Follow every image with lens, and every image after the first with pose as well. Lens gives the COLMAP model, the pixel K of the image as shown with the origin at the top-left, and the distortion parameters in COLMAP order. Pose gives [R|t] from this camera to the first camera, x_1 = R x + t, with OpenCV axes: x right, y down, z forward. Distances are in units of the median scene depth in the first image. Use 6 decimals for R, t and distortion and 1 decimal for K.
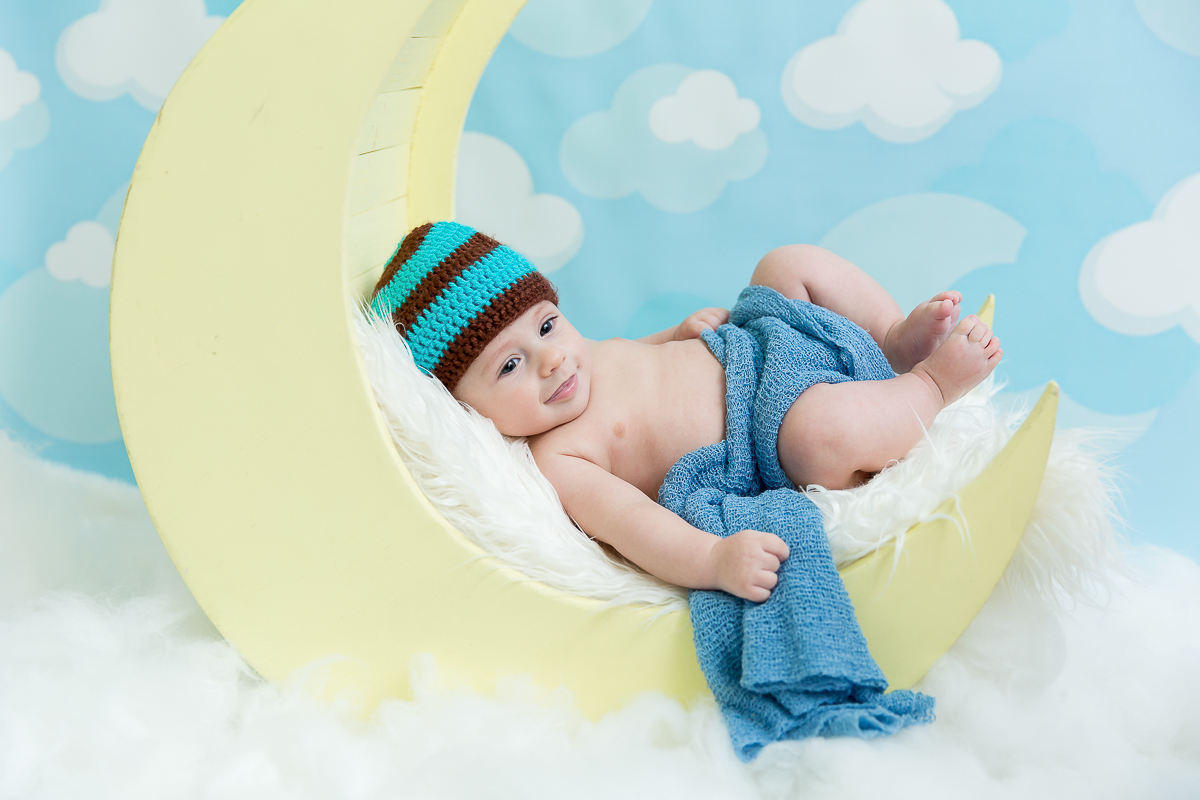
lens RADIAL K [[1548.3, 0, 591.0], [0, 1548.3, 399.0], [0, 0, 1]] dist [-0.020386, 0.000000]
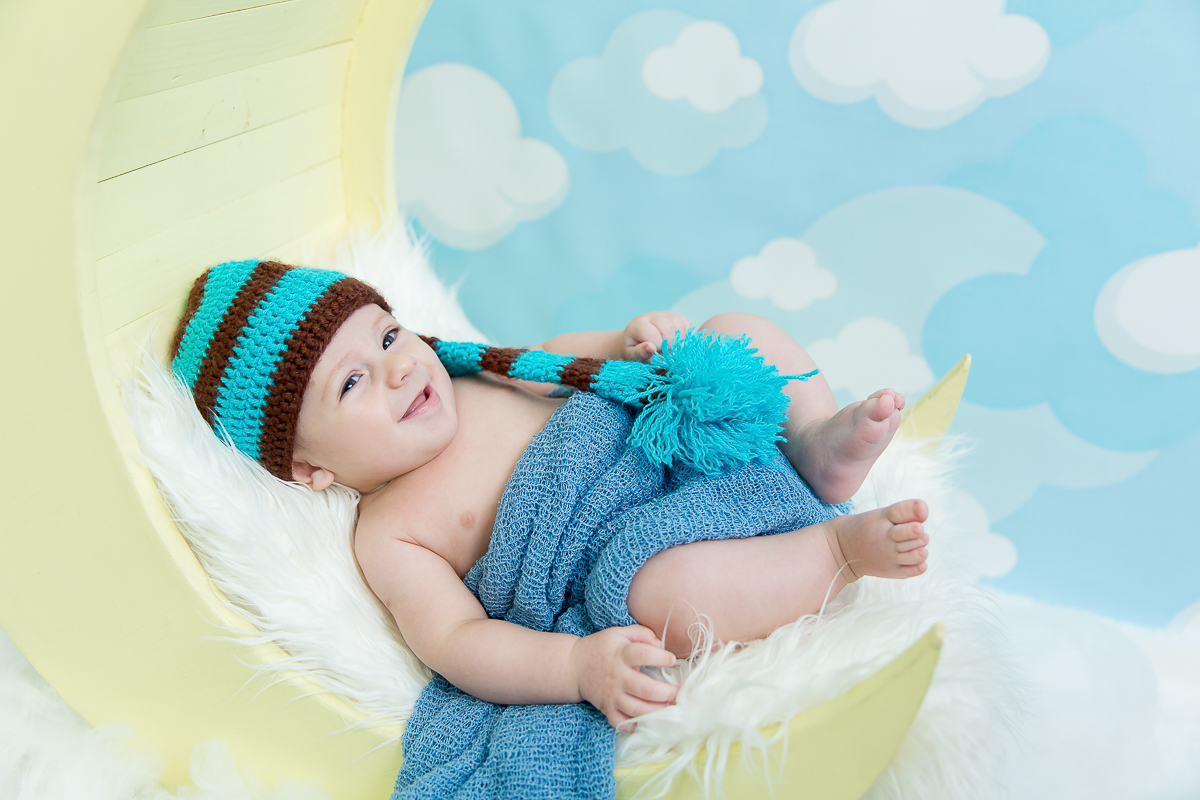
lens RADIAL K [[1112.6, 0, 599.4], [0, 1112.6, 412.8], [0, 0, 1]] dist [-0.017605, 0.000000]
pose [[0.982223, 0.130695, -0.134749, 0.128340], [-0.095478, 0.965858, 0.240835, -0.142579], [0.161624, -0.223688, 0.961167, 0.323684]]
